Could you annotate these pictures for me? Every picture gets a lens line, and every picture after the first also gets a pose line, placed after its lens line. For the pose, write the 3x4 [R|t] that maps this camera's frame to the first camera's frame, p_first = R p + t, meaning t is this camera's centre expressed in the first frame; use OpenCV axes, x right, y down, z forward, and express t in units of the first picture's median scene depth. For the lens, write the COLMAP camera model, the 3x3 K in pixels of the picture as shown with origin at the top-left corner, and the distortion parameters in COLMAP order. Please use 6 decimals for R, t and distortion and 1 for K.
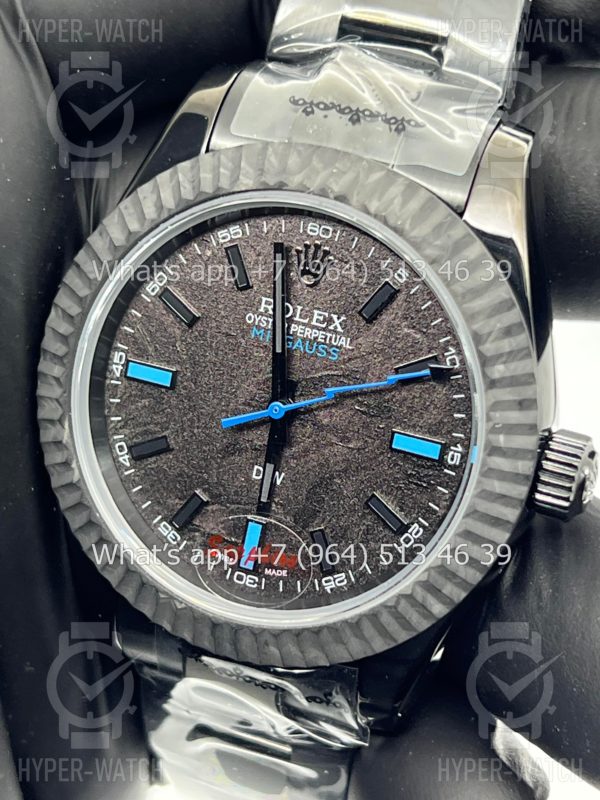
lens RADIAL K [[1861.0, 0, 300.0], [0, 1861.0, 400.0], [0, 0, 1]] dist [0.202984, 0.088688]
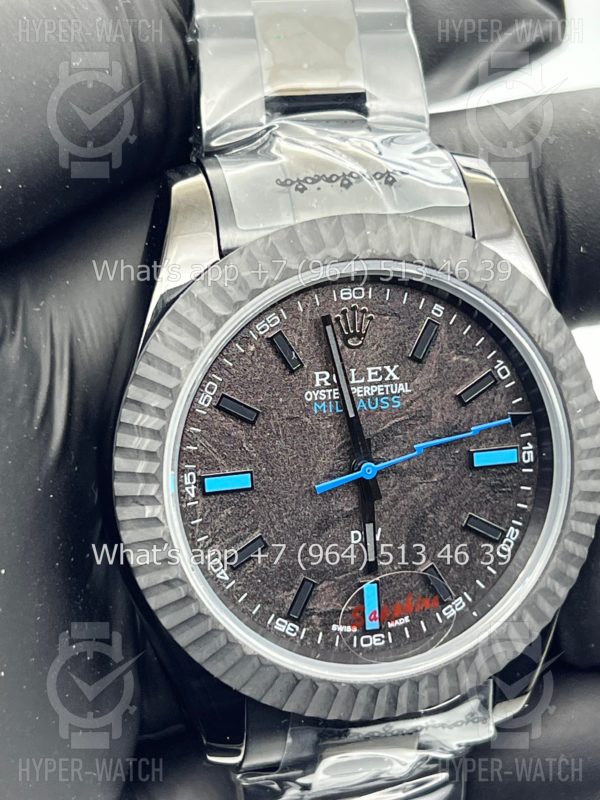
lens RADIAL K [[1861.0, 0, 300.0], [0, 1861.0, 400.0], [0, 0, 1]] dist [0.202984, 0.088688]
pose [[0.809693, -0.307708, 0.499713, -0.546640], [0.320901, 0.945082, 0.061991, -0.107621], [-0.491345, 0.110165, 0.863970, 0.120310]]
